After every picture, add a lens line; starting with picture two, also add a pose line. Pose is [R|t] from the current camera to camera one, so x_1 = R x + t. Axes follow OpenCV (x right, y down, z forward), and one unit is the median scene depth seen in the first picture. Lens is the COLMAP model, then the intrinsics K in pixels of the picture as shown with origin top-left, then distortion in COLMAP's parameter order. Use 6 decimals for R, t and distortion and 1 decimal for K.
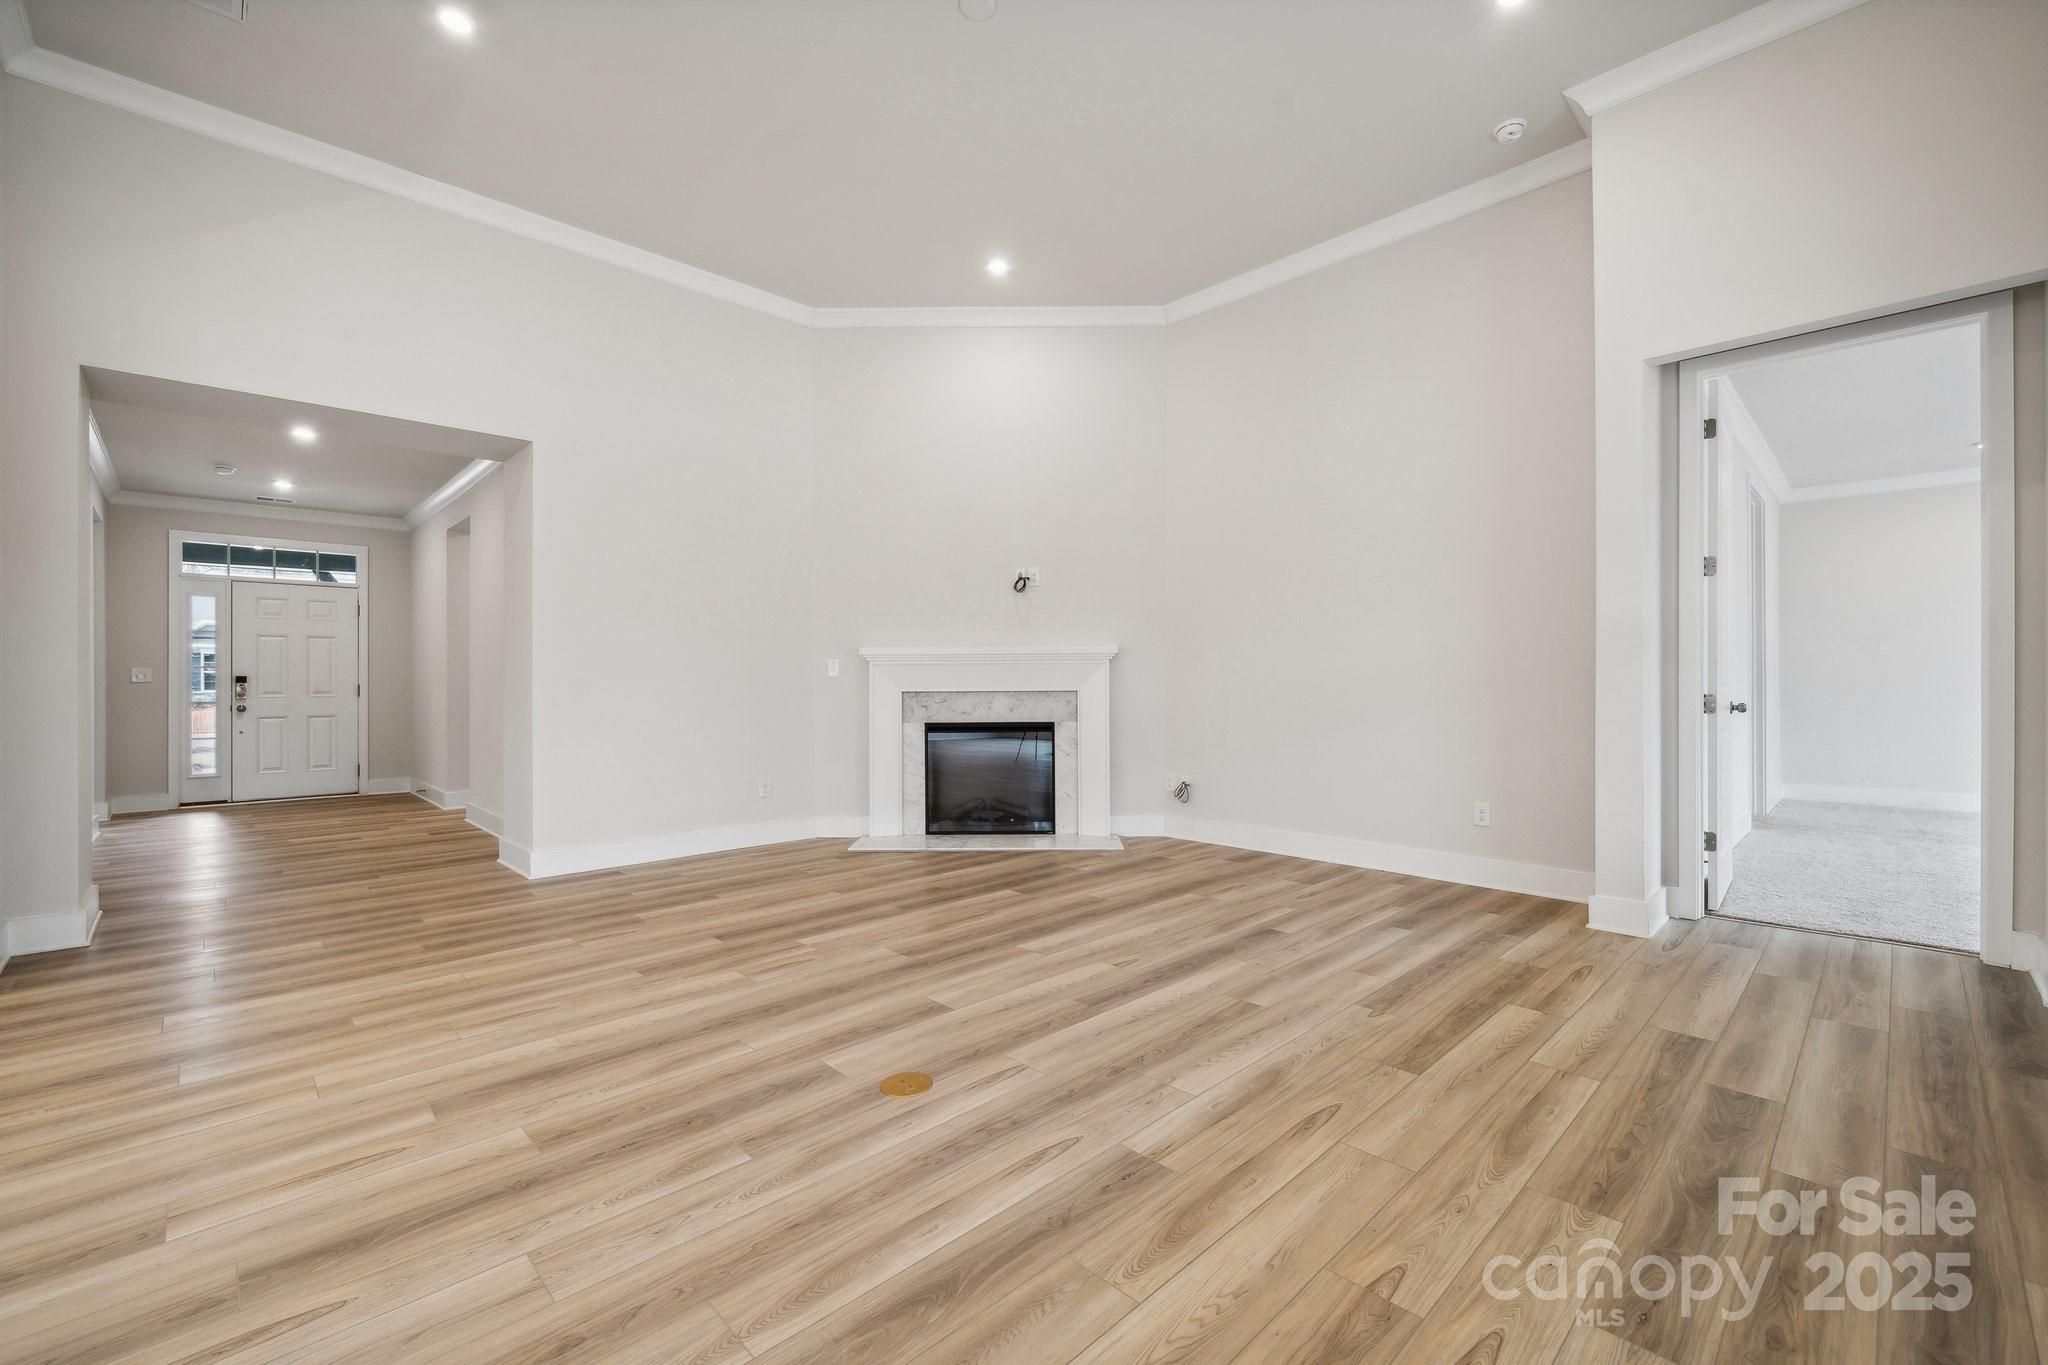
lens RADIAL K [[854.2, 0, 1034.4], [0, 854.2, 681.2], [0, 0, 1]] dist [0.004543, -0.005610]
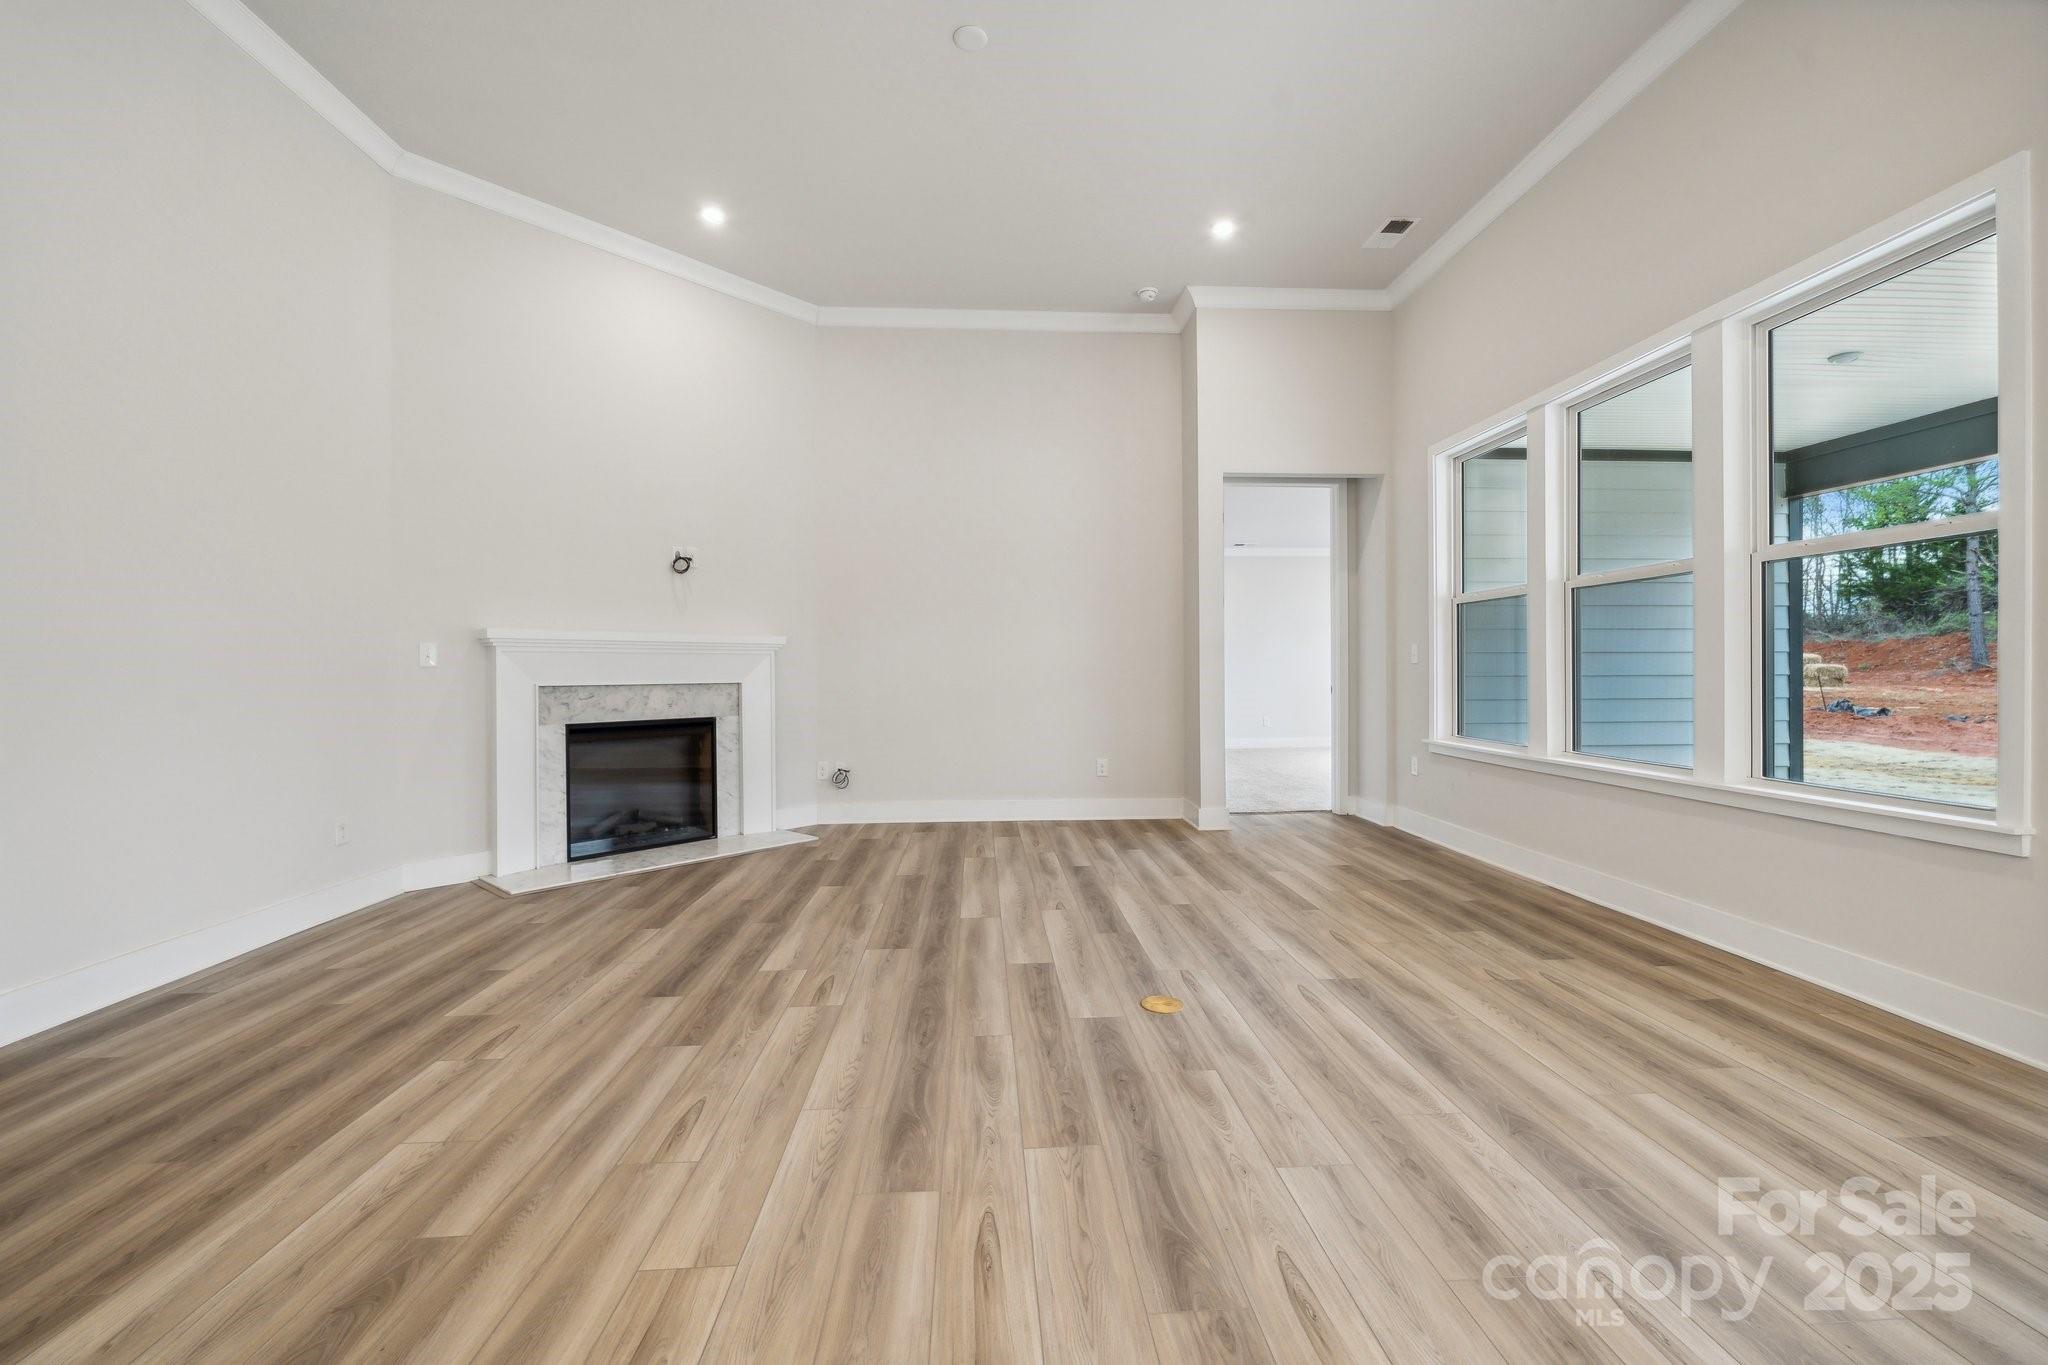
lens RADIAL K [[854.2, 0, 1034.4], [0, 854.2, 681.2], [0, 0, 1]] dist [0.004543, -0.005610]
pose [[0.646870, -0.007190, 0.762567, -0.769791], [0.001658, 0.999966, 0.008022, 0.003519], [-0.762599, -0.003925, 0.646860, 0.233366]]
